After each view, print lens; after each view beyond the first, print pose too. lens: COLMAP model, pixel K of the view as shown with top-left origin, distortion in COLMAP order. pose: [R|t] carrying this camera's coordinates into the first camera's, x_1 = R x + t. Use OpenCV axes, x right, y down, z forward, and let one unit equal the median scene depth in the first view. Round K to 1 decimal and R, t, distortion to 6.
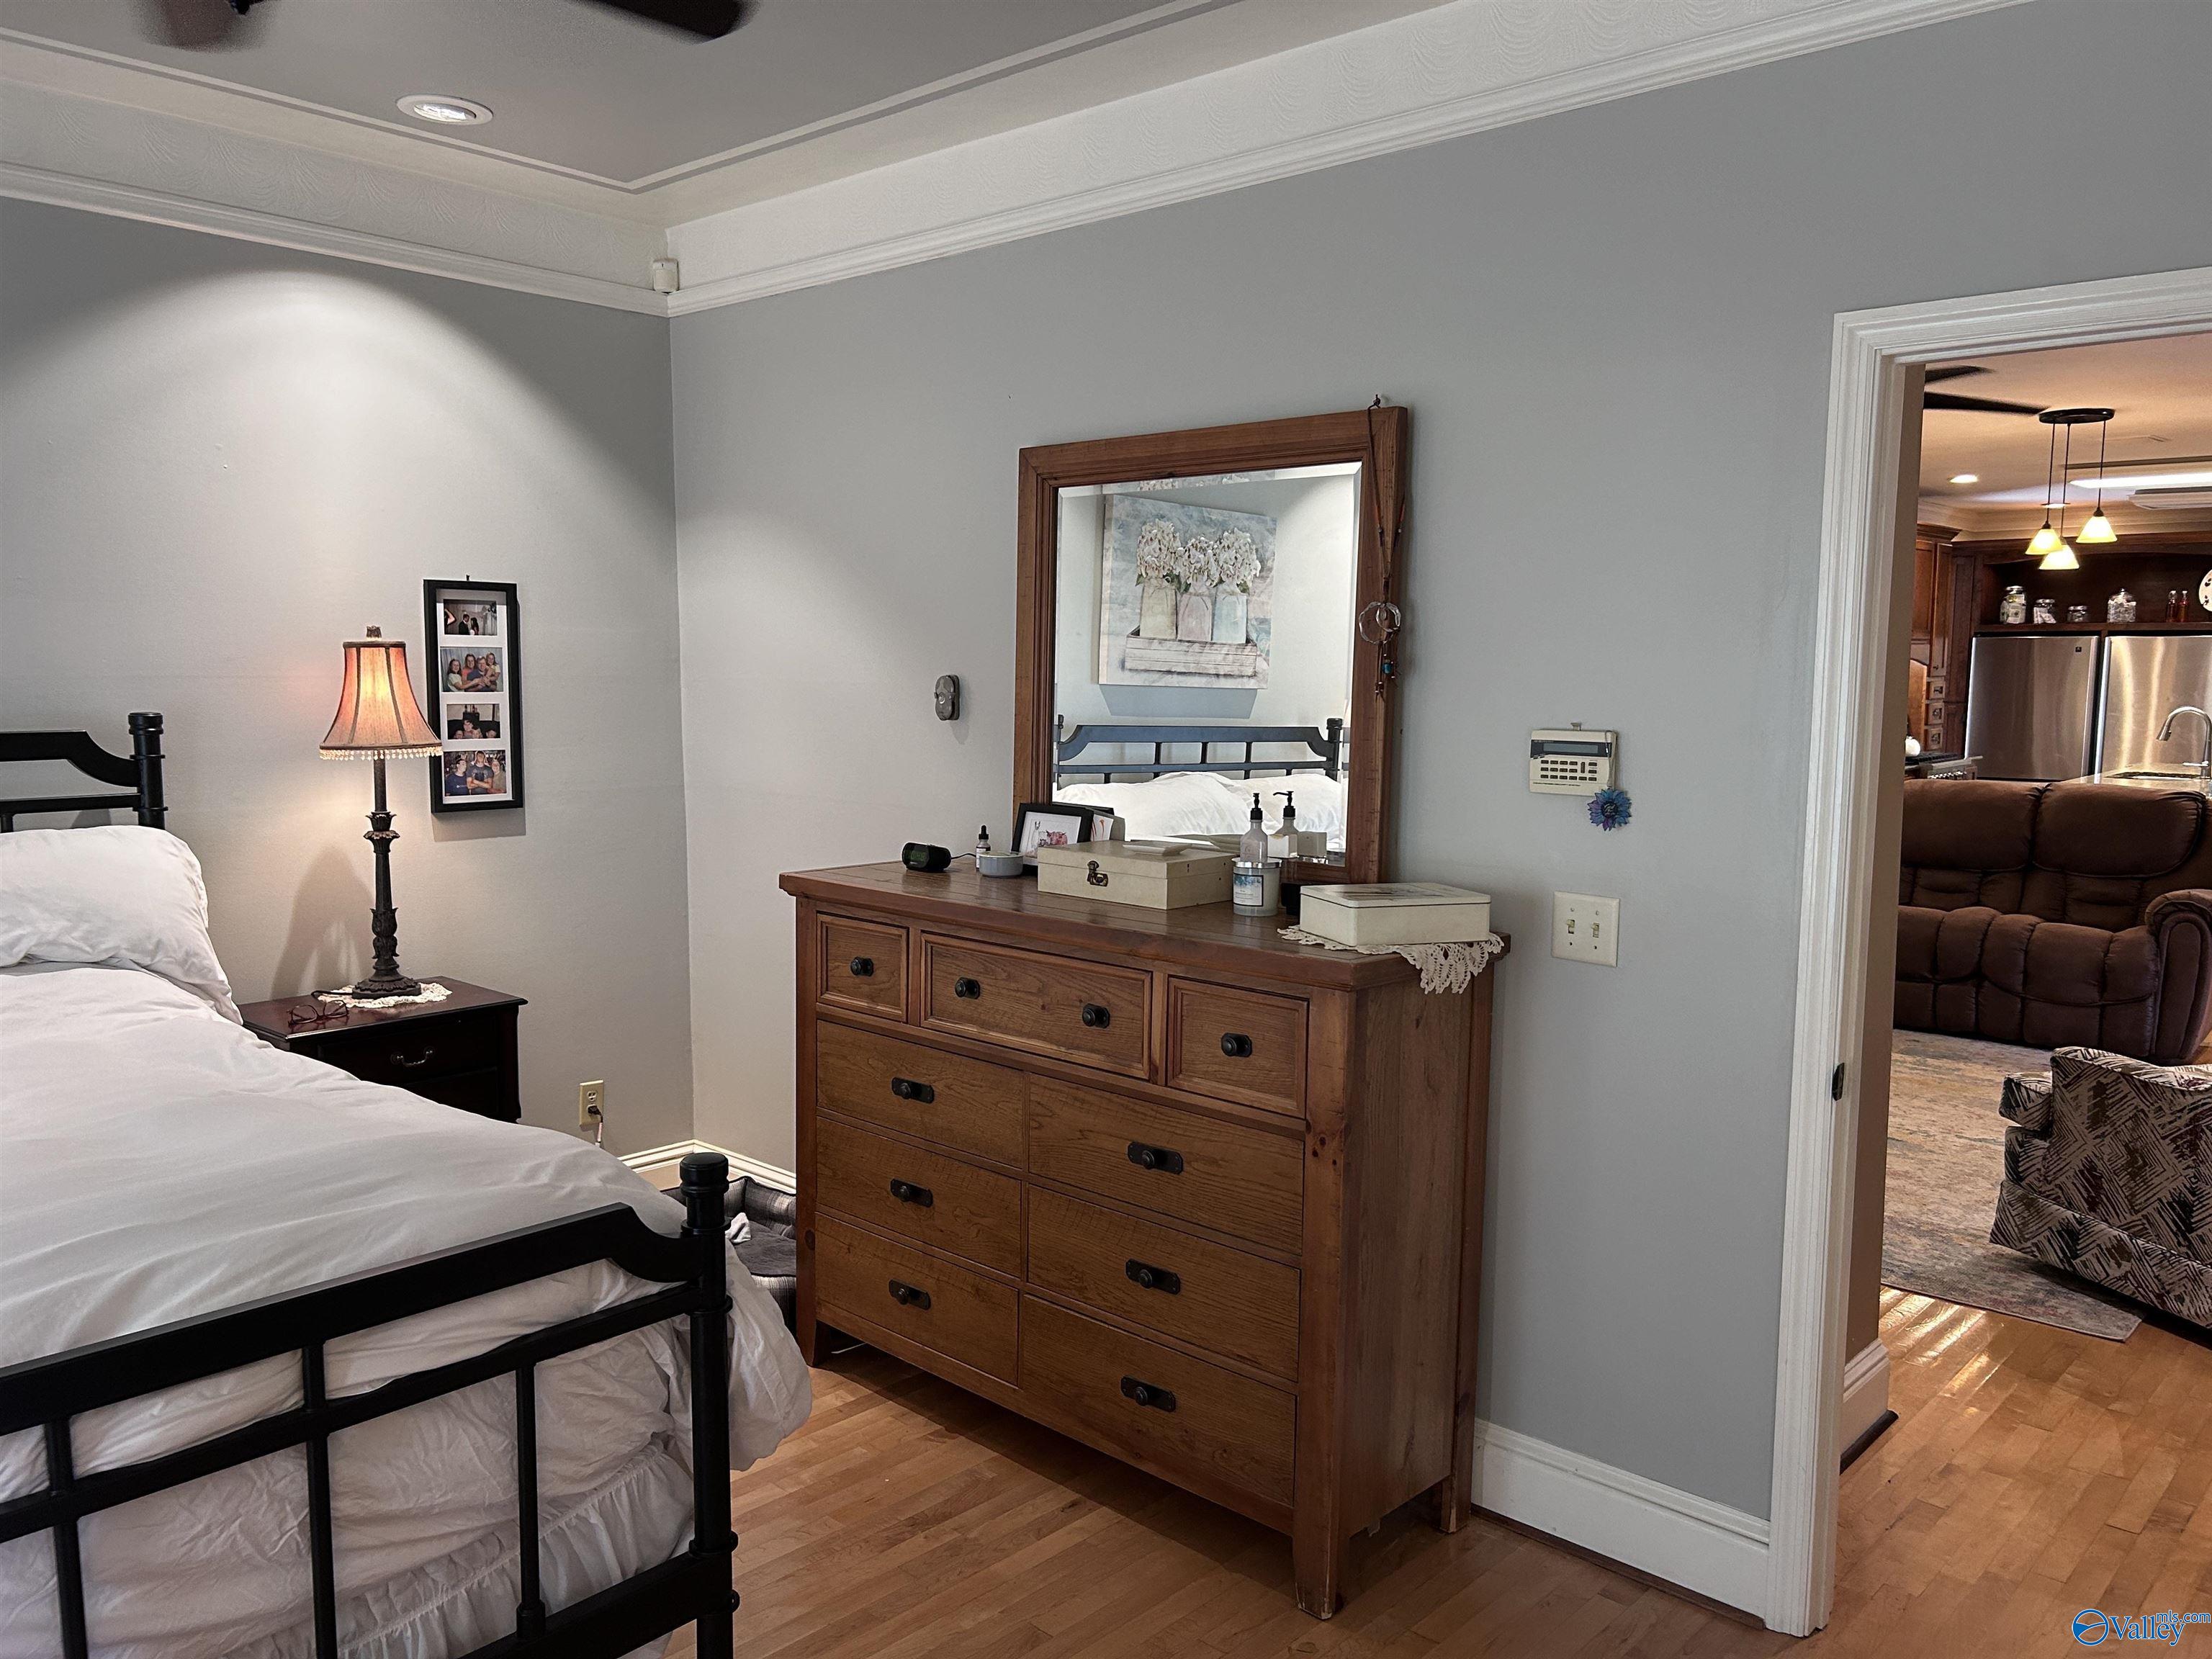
lens RADIAL K [[1672.3, 0, 1101.5], [0, 1672.3, 830.4], [0, 0, 1]] dist [0.040476, -0.040255]
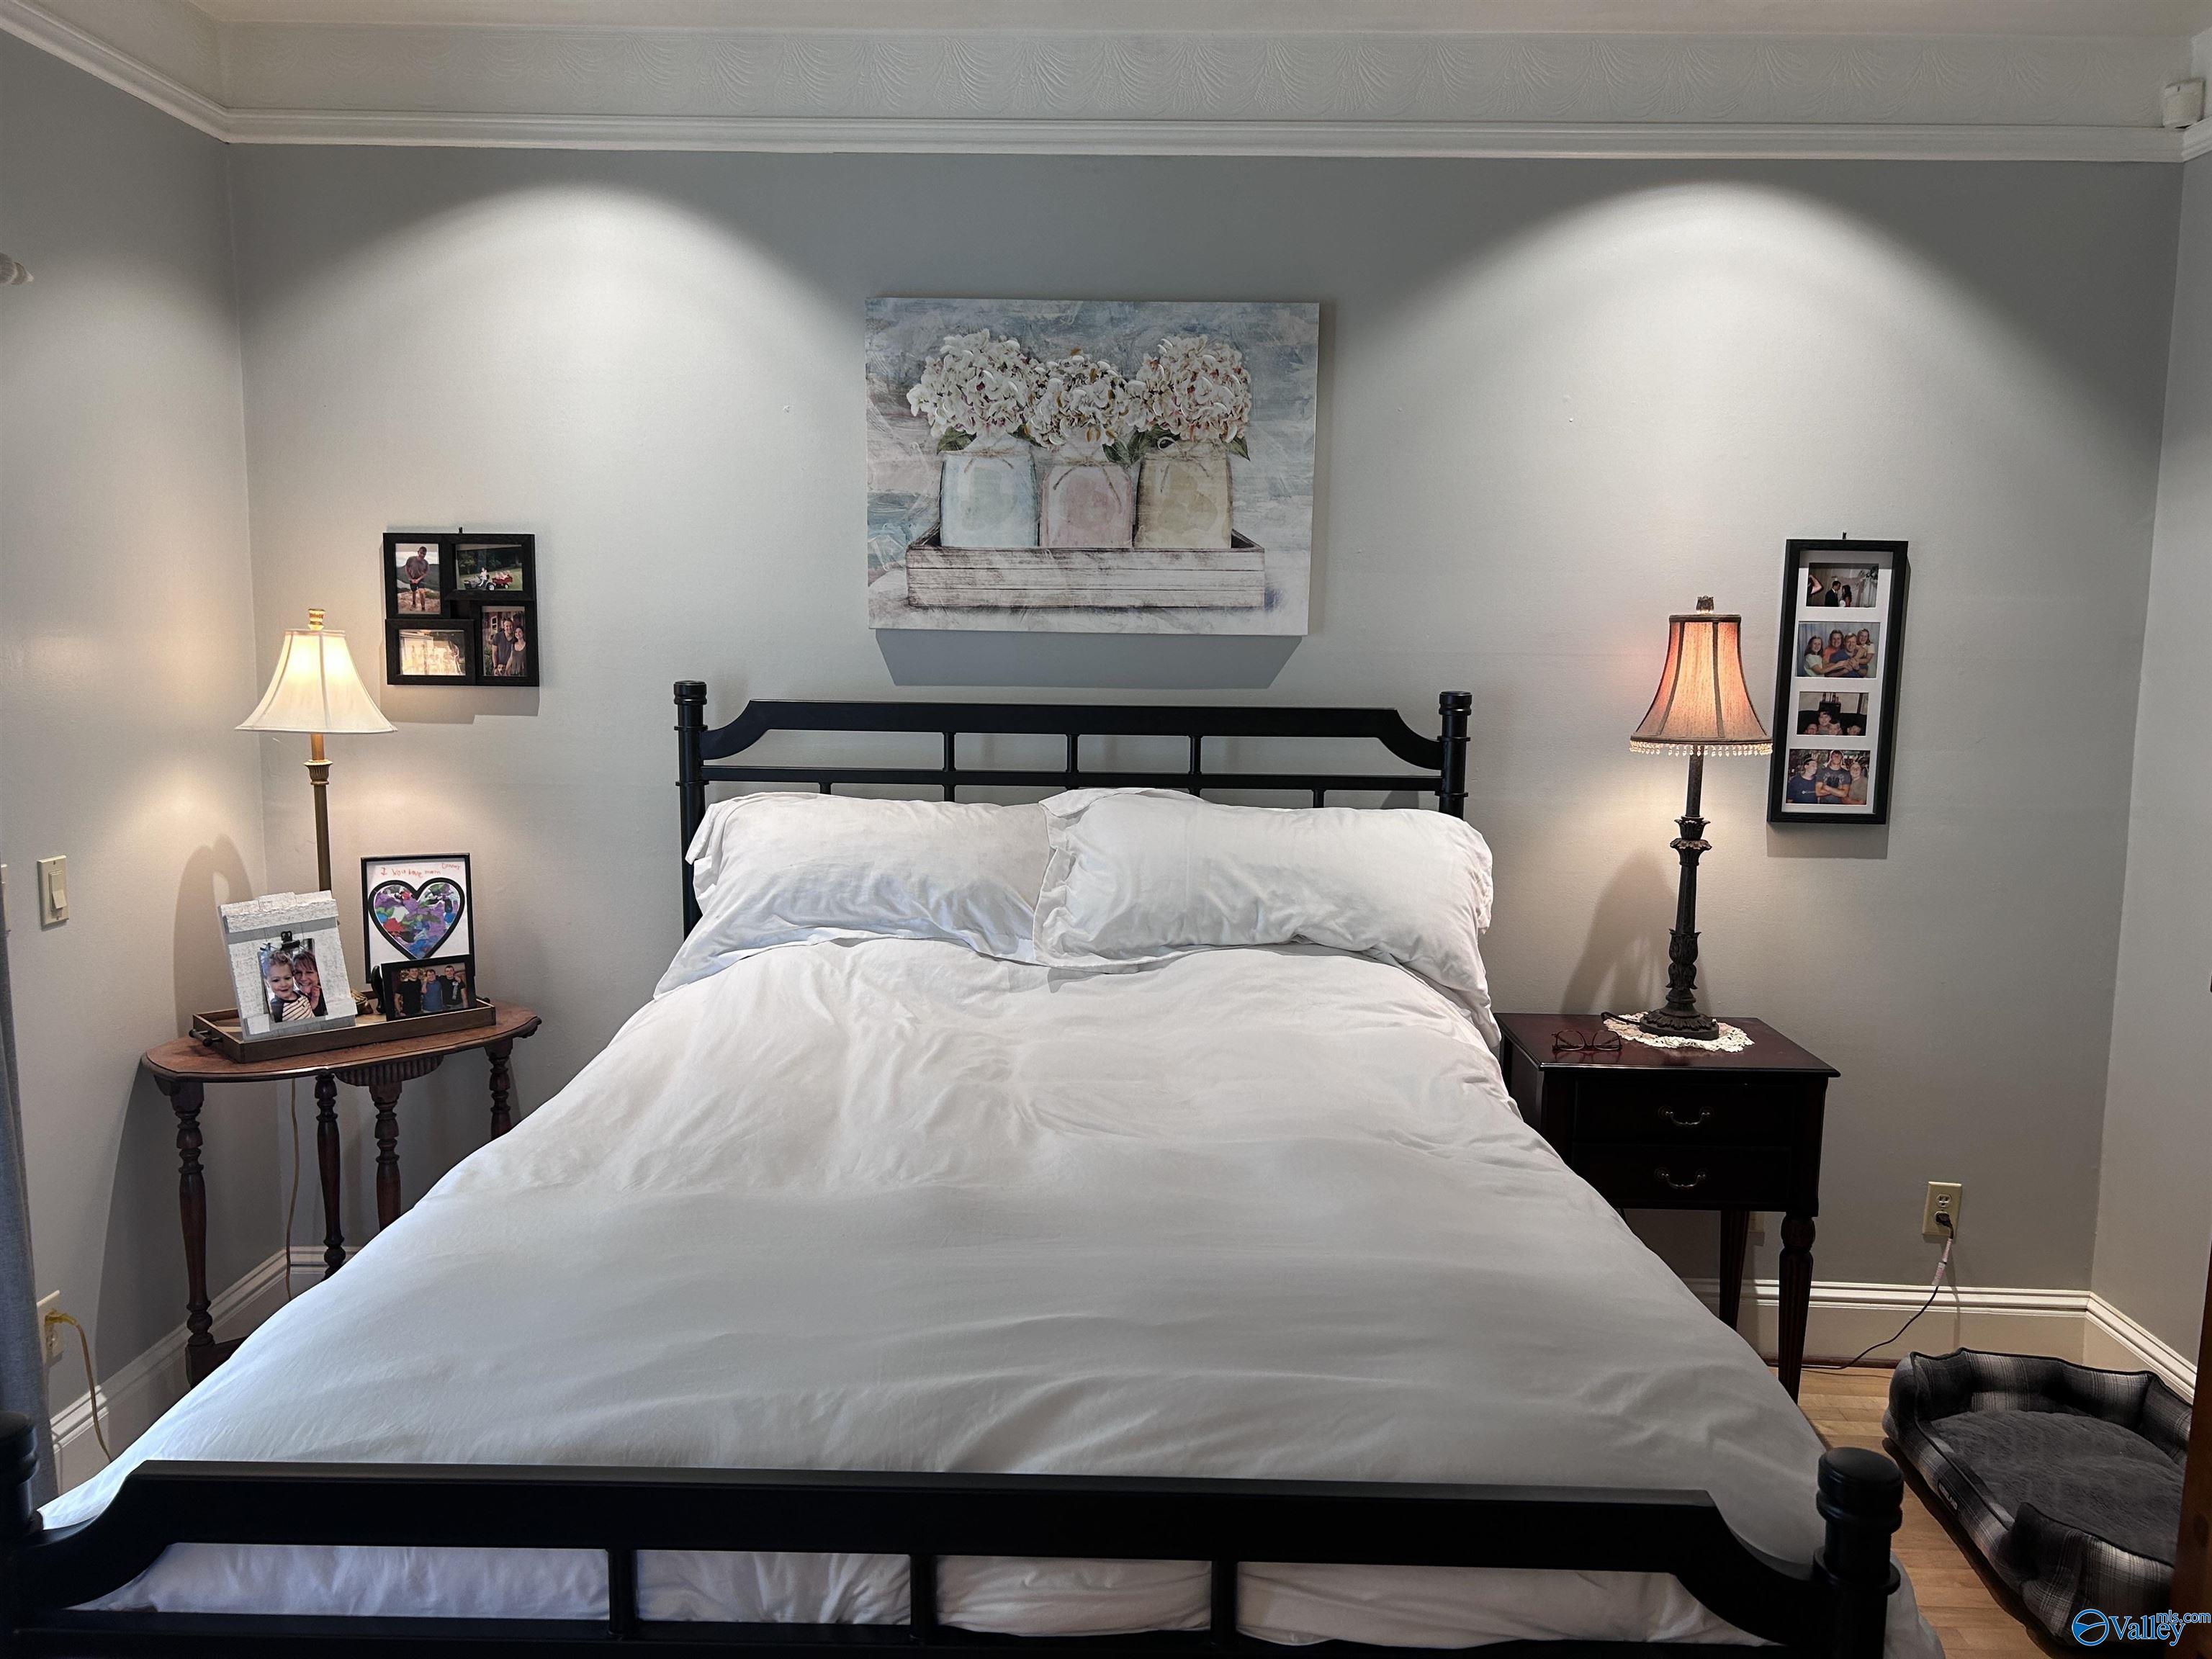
lens RADIAL K [[1672.3, 0, 1099.8], [0, 1672.3, 833.9], [0, 0, 1]] dist [0.040476, -0.040255]
pose [[0.654254, 0.100234, -0.749603, 0.011478], [-0.086966, 0.994574, 0.057086, -0.026761], [0.751258, 0.027841, 0.659421, 0.236861]]
